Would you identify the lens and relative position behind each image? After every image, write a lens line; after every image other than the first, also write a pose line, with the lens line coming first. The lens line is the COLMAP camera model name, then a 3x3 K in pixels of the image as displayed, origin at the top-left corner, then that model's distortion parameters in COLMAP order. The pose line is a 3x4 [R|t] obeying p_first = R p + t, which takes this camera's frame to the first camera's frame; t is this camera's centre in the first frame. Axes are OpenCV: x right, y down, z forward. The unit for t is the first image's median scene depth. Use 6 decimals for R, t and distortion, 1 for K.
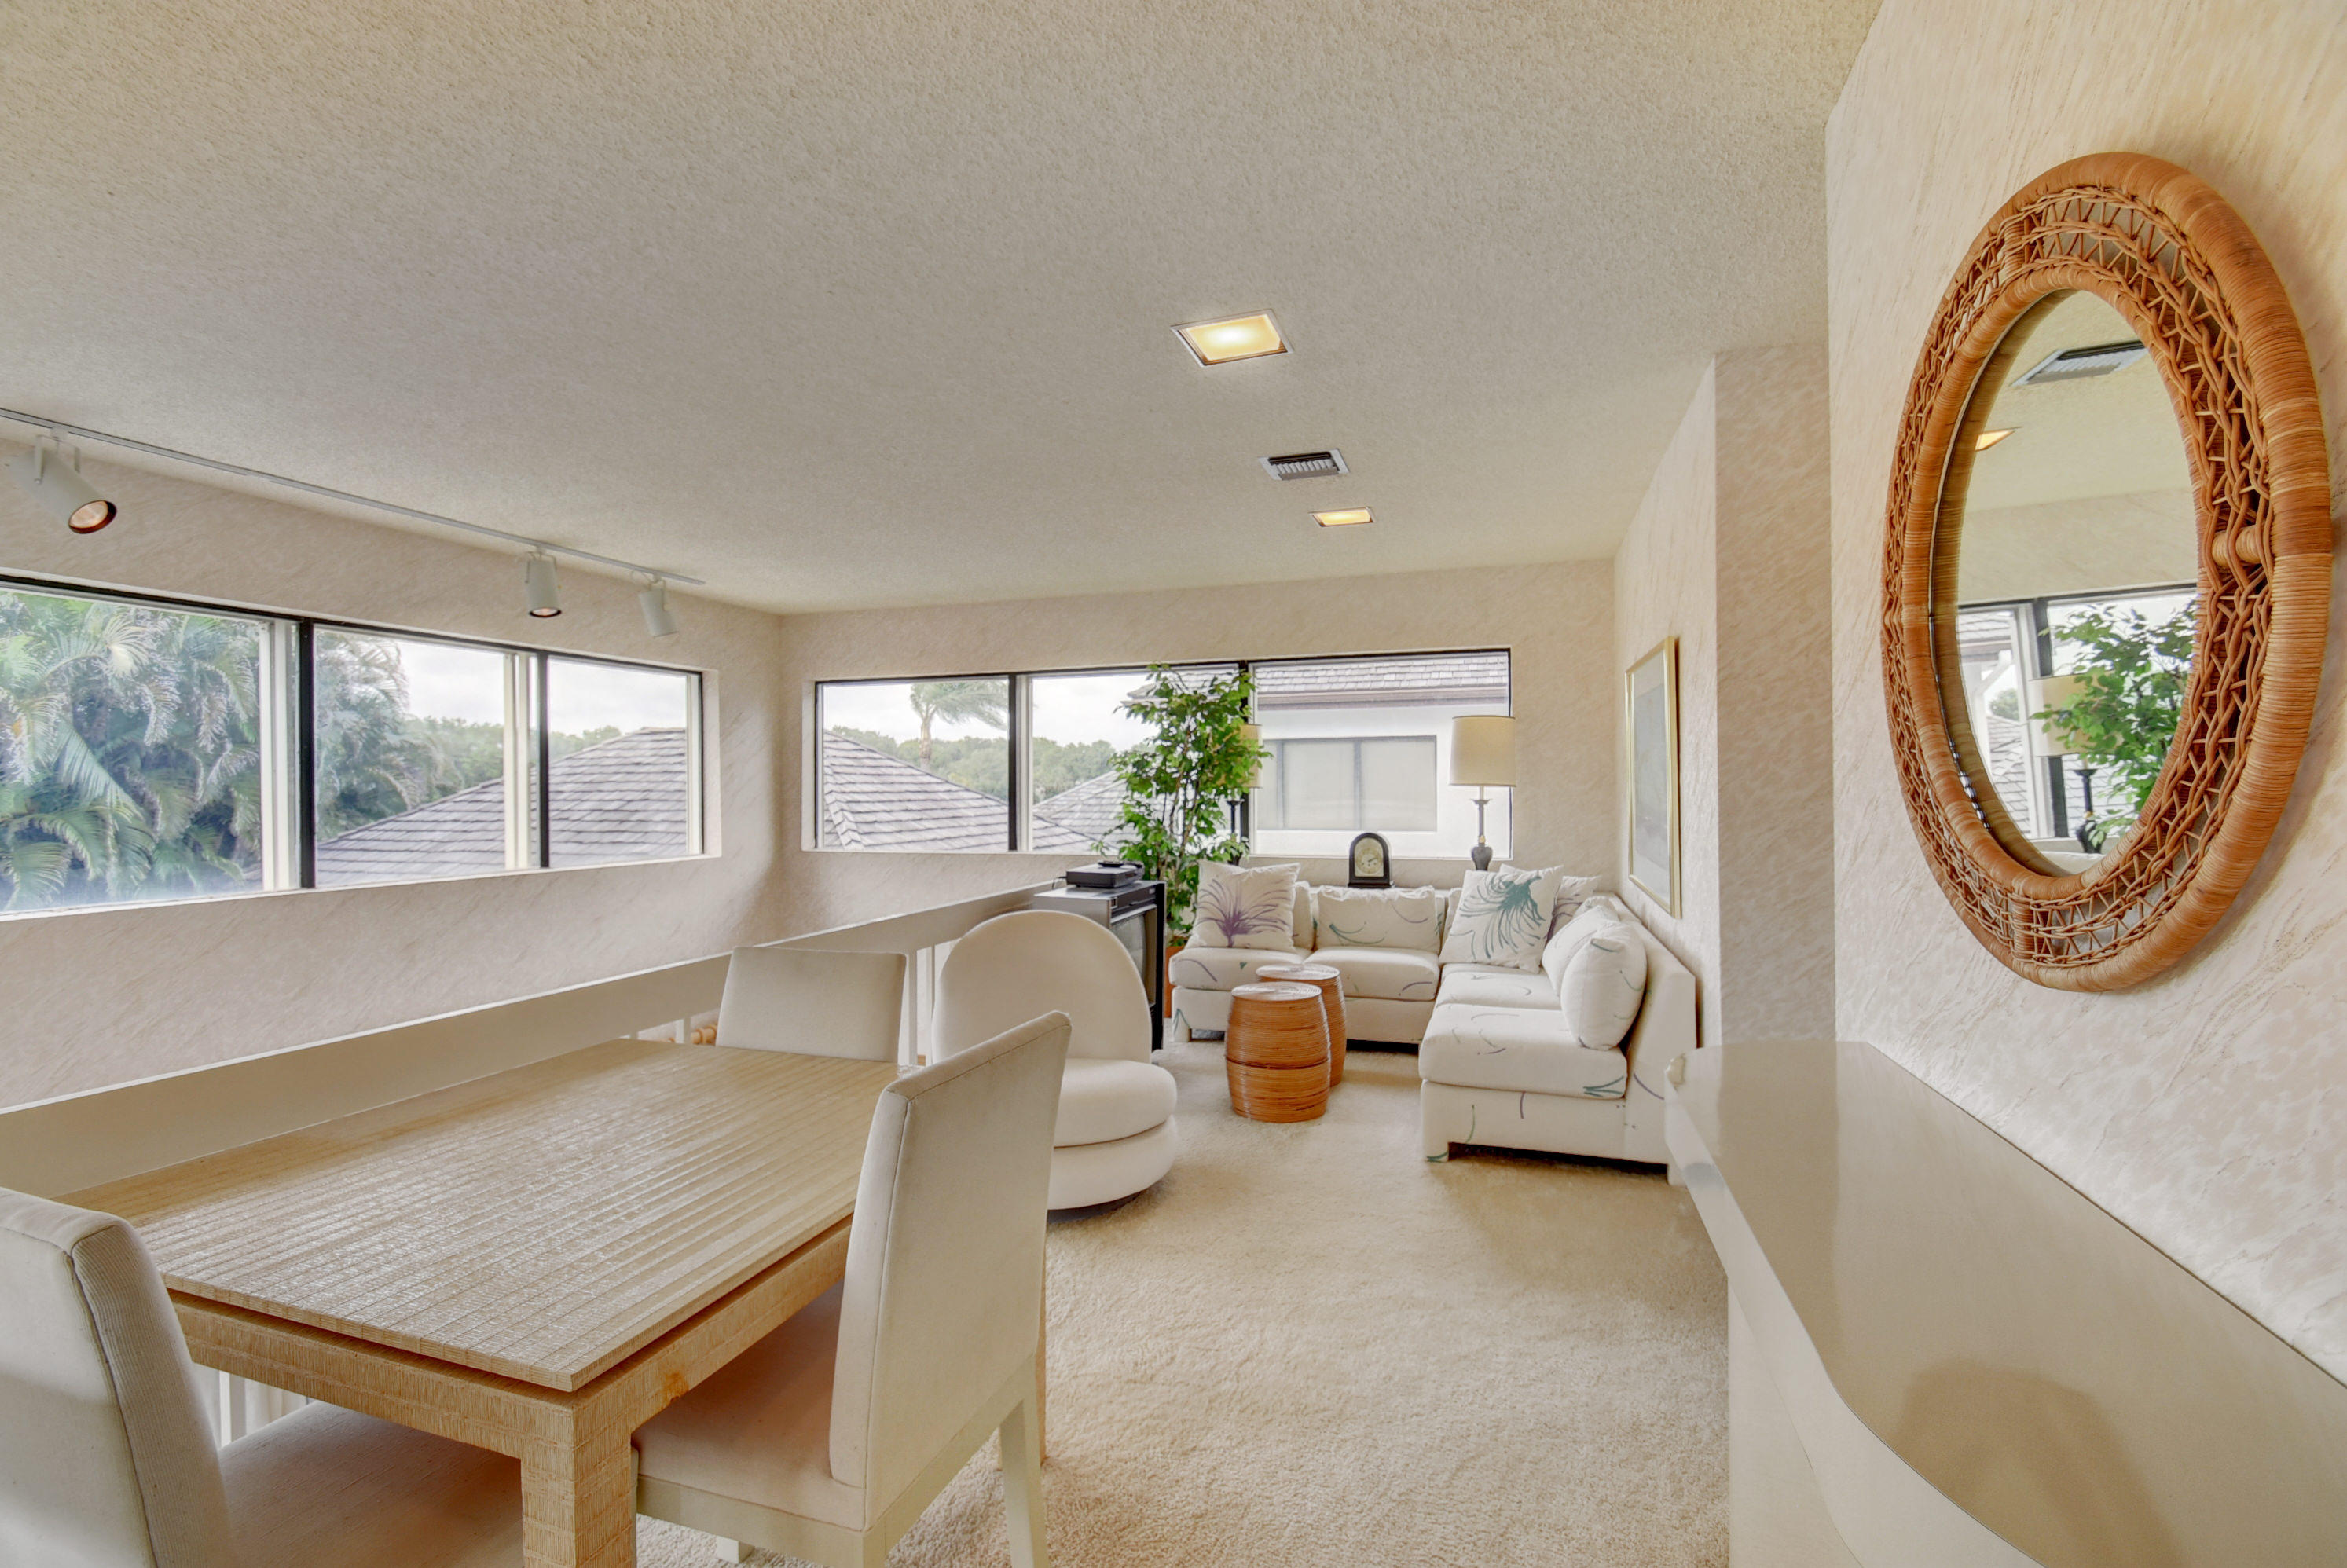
lens RADIAL K [[1028.6, 0, 1161.3], [0, 1028.6, 782.7], [0, 0, 1]] dist [-0.000102, -0.008840]
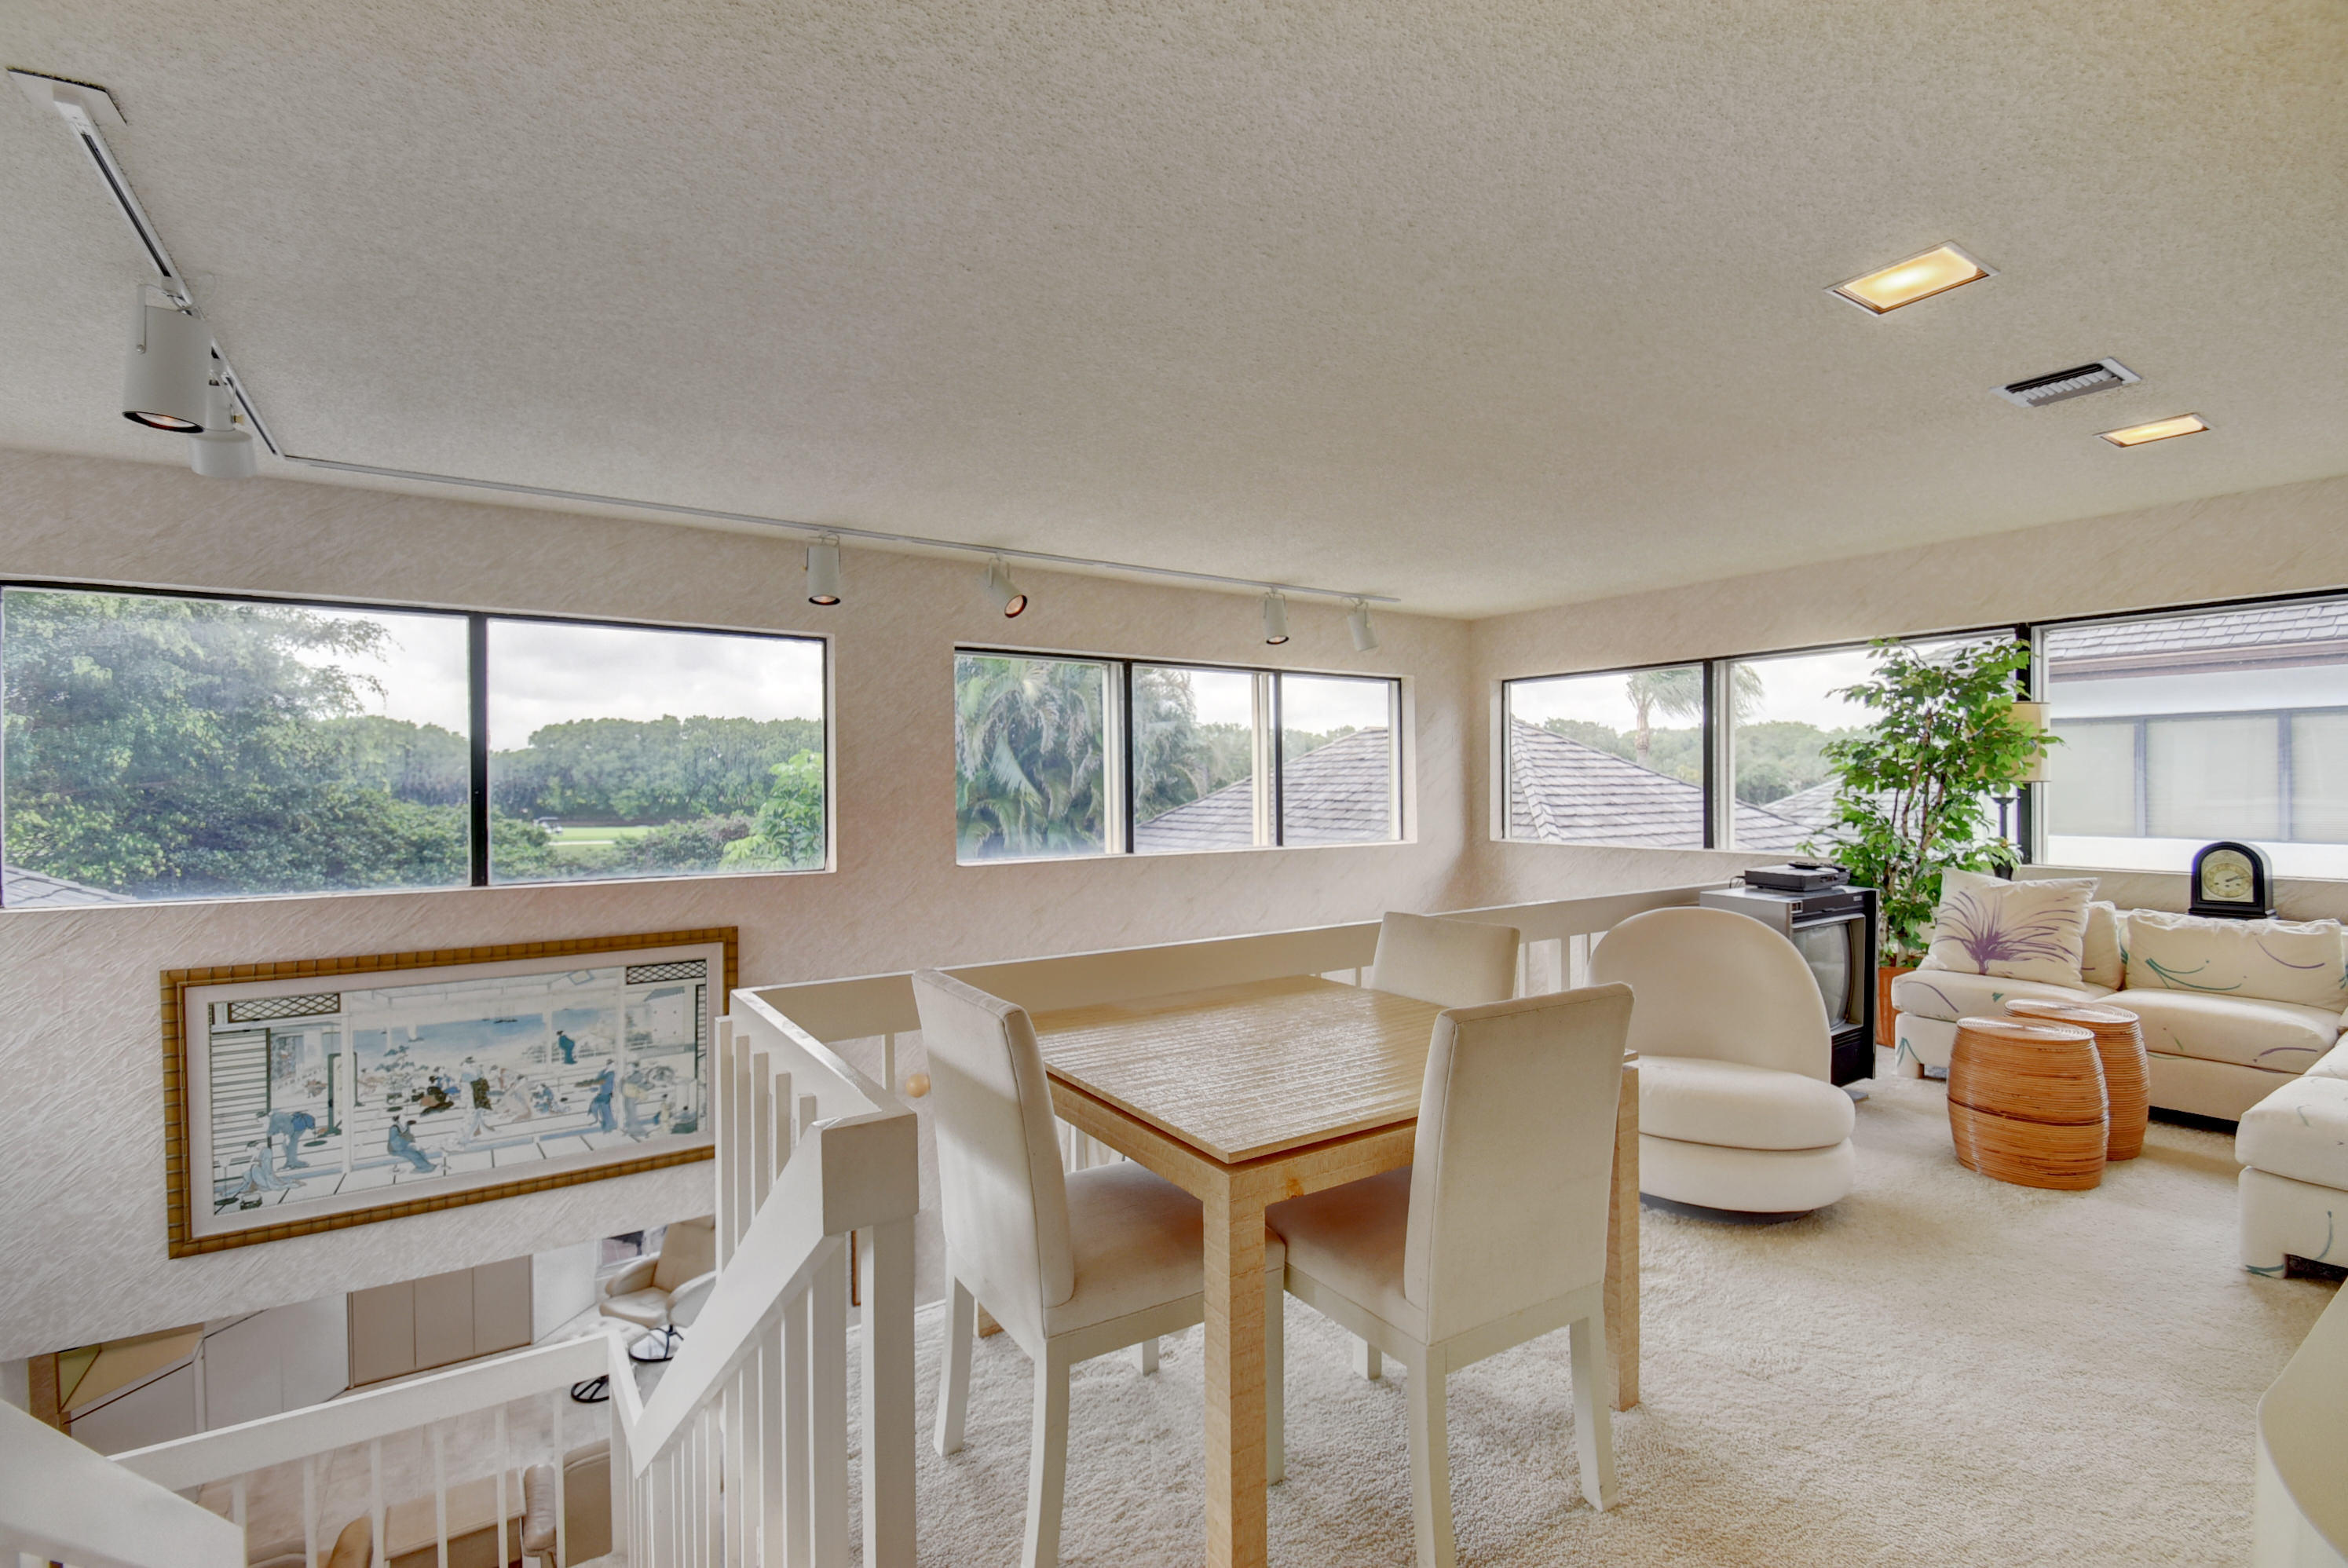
lens RADIAL K [[1029.1, 0, 1154.5], [0, 1029.1, 778.8], [0, 0, 1]] dist [-0.000102, -0.008840]
pose [[0.778341, -0.001341, -0.627840, 0.085989], [0.003290, 0.999993, 0.001943, -0.001543], [0.627833, -0.003578, 0.778340, -0.079633]]
